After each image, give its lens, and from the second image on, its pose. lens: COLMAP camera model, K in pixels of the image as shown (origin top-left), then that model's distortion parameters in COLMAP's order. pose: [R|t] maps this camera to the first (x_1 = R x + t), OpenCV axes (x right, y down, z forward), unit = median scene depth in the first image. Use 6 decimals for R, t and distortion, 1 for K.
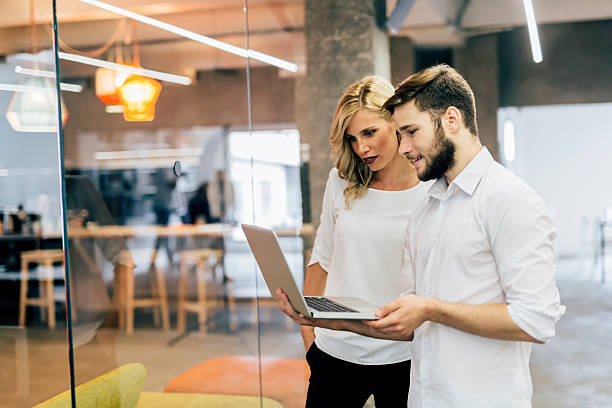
lens RADIAL K [[855.2, 0, 306.5], [0, 855.2, 195.8], [0, 0, 1]] dist [-0.000363, 0.034958]
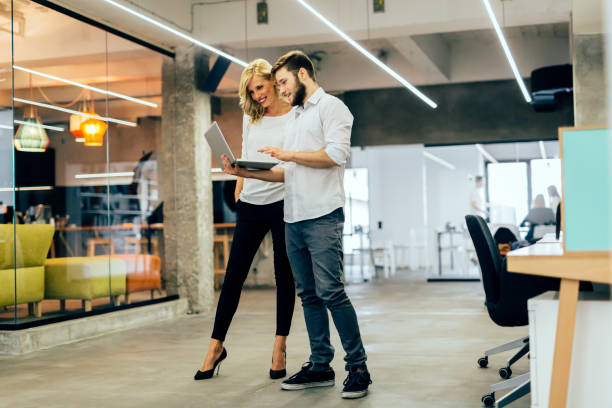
lens RADIAL K [[855.2, 0, 306.5], [0, 855.2, 195.8], [0, 0, 1]] dist [-0.000363, 0.034958]
pose [[0.999538, 0.012008, -0.027939, 0.261367], [-0.014129, 0.996929, -0.077030, 0.127986], [0.026928, 0.077389, 0.996637, -0.618339]]
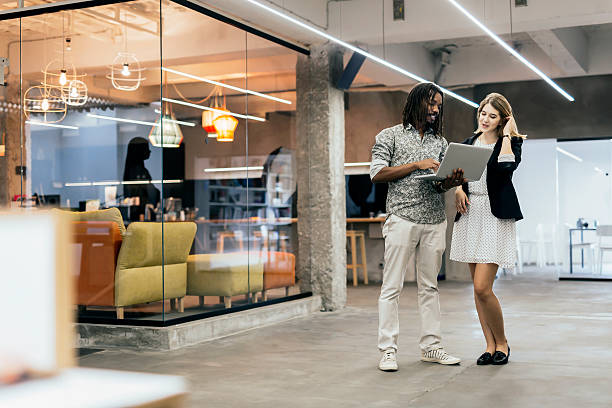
lens RADIAL K [[855.2, 0, 306.5], [0, 855.2, 195.8], [0, 0, 1]] dist [-0.000363, 0.034958]
pose [[0.987466, 0.020387, -0.156506, 0.225160], [-0.030288, 0.997670, -0.061137, 0.114576], [0.154895, 0.065111, 0.985783, -0.612650]]
